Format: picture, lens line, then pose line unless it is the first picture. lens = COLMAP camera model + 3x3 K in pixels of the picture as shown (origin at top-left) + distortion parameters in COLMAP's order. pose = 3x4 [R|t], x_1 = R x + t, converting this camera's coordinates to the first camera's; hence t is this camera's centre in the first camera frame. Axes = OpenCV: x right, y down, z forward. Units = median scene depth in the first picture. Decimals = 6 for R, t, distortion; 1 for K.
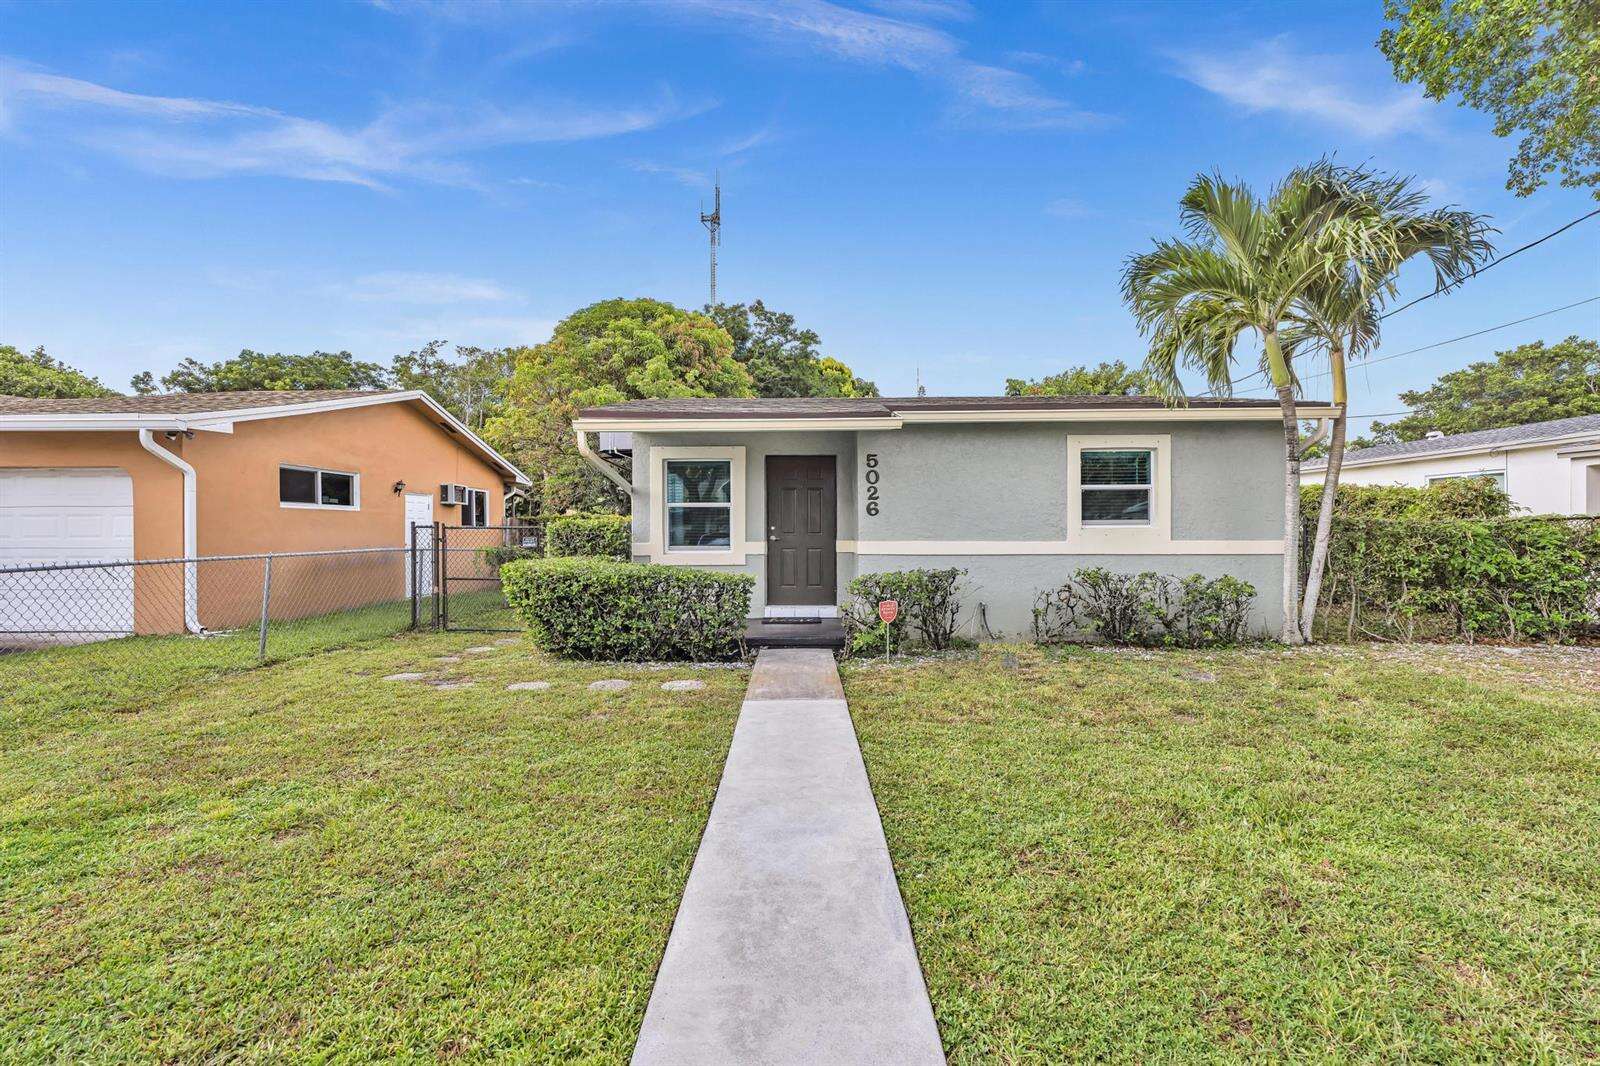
lens RADIAL K [[718.2, 0, 794.8], [0, 718.2, 533.6], [0, 0, 1]] dist [-0.001701, 0.000948]
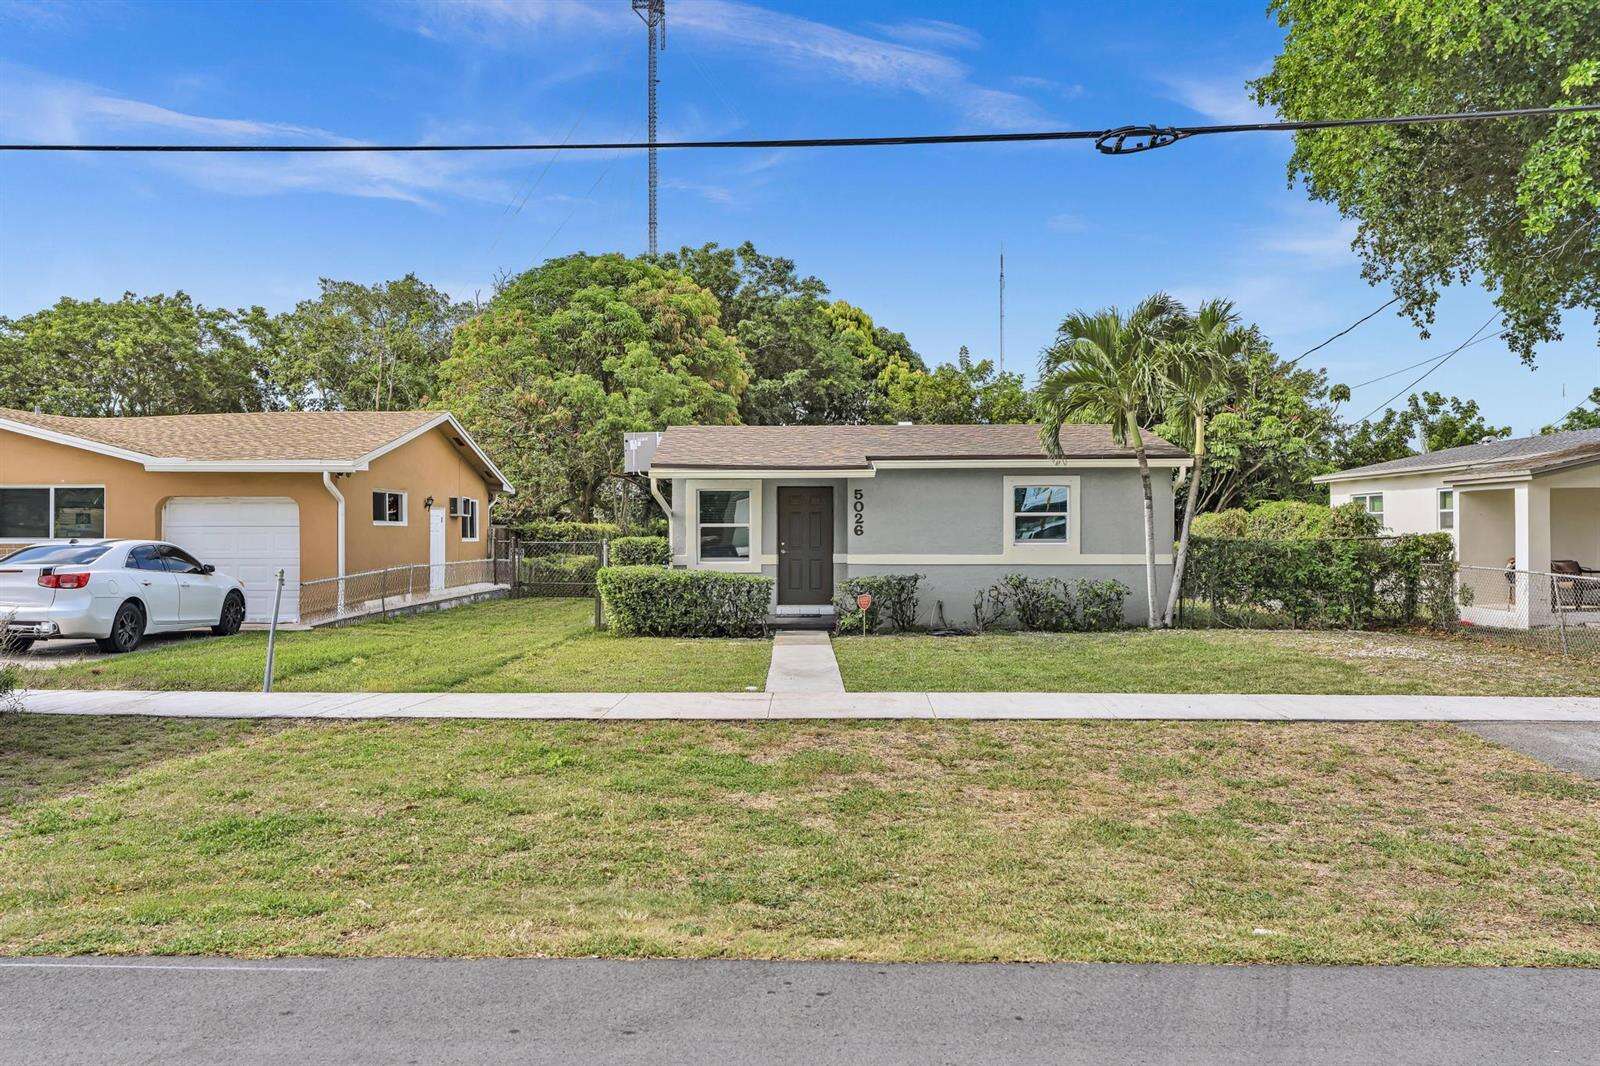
lens RADIAL K [[1246.9, 0, 800.0], [0, 1246.9, 533.0], [0, 0, 1]] dist [0.003687, 0.000792]
pose [[0.999970, 0.001433, 0.007588, -0.019134], [-0.001406, 0.999993, -0.003567, -0.020812], [-0.007593, 0.003556, 0.999965, -1.332187]]
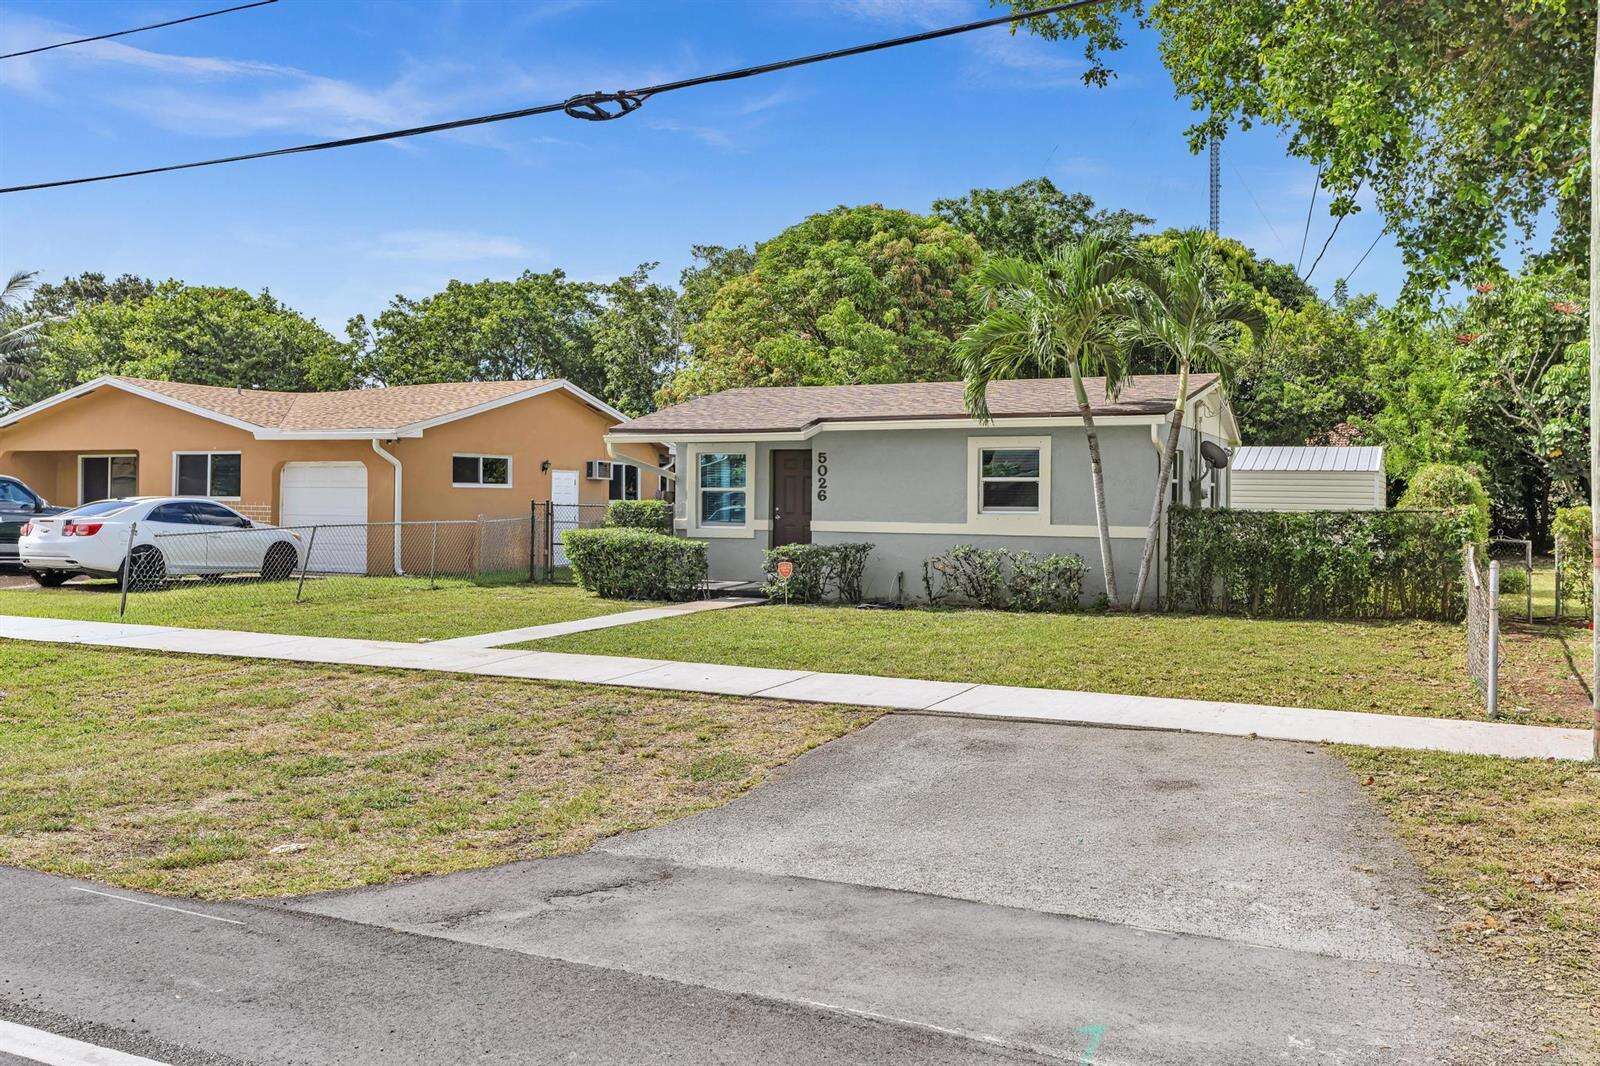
lens RADIAL K [[1387.1, 0, 793.1], [0, 1387.1, 491.3], [0, 0, 1]] dist [0.001575, 0.000132]
pose [[0.912288, 0.008974, -0.409450, 1.074744], [-0.012736, 0.999898, -0.006463, -0.025277], [0.409350, 0.011111, 0.912310, -1.279375]]
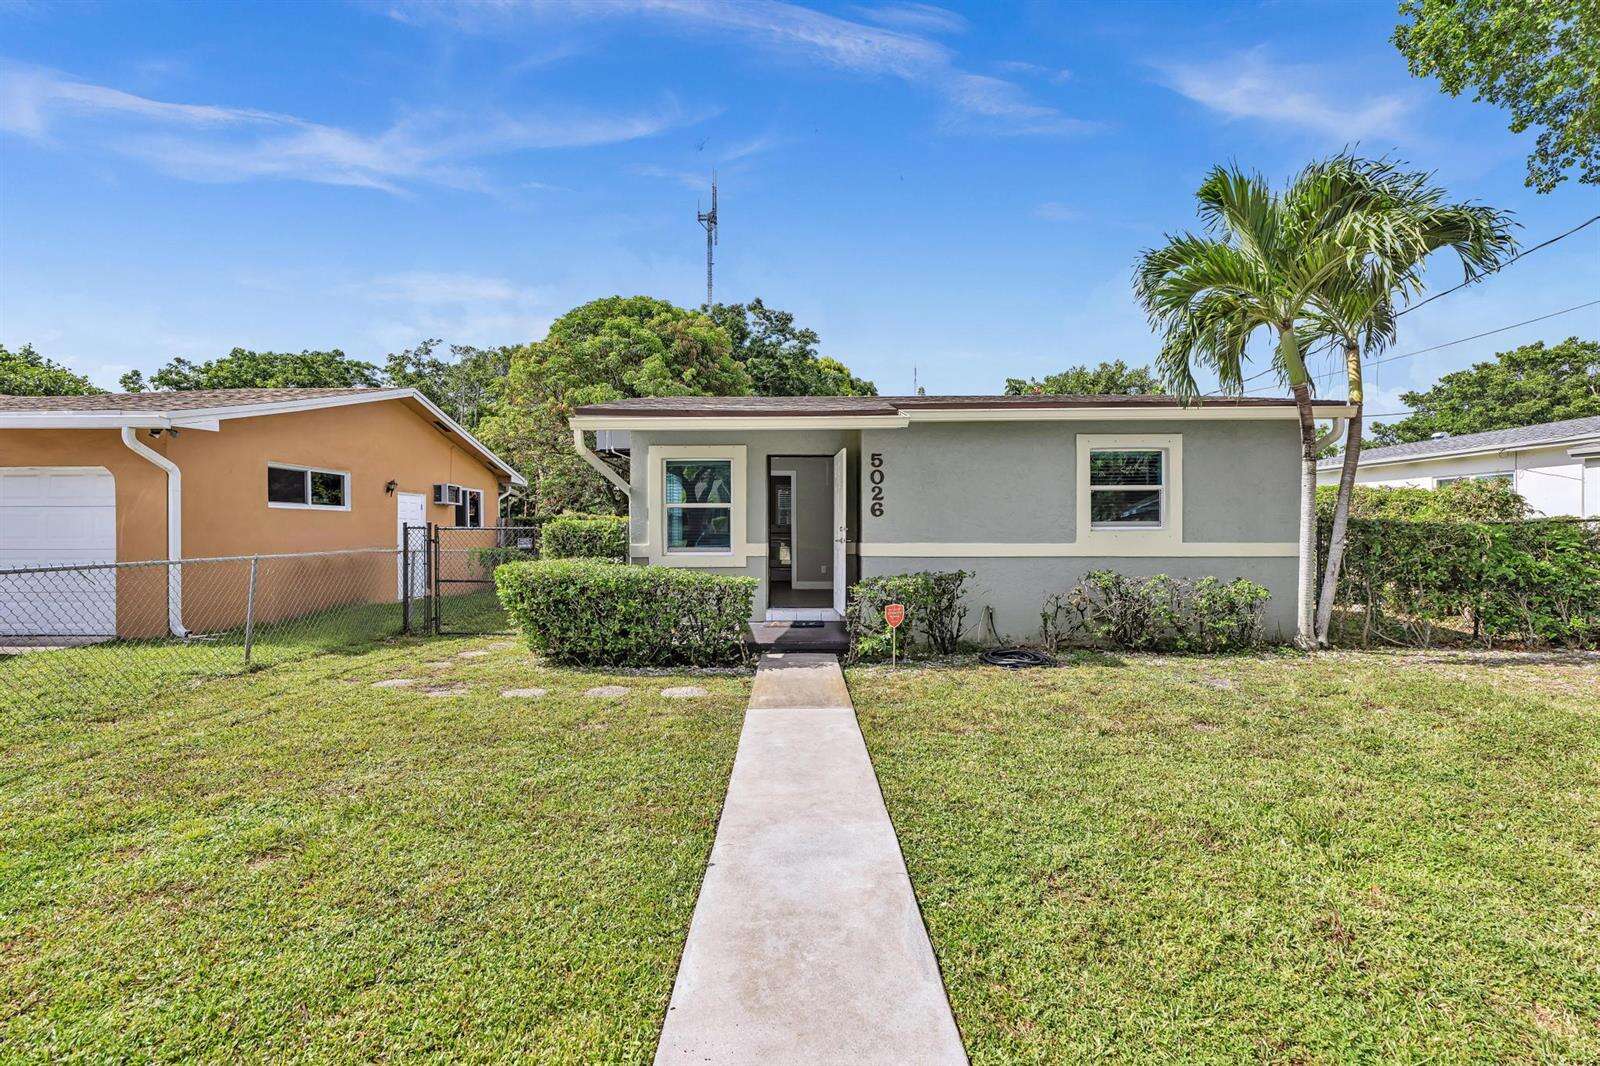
lens RADIAL K [[722.3, 0, 796.1], [0, 722.3, 532.3], [0, 0, 1]] dist [-0.001931, -0.000112]
pose [[0.999984, 0.001017, 0.005631, -0.007287], [-0.001001, 0.999995, -0.002890, -0.000890], [-0.005634, 0.002885, 0.999980, 0.020109]]
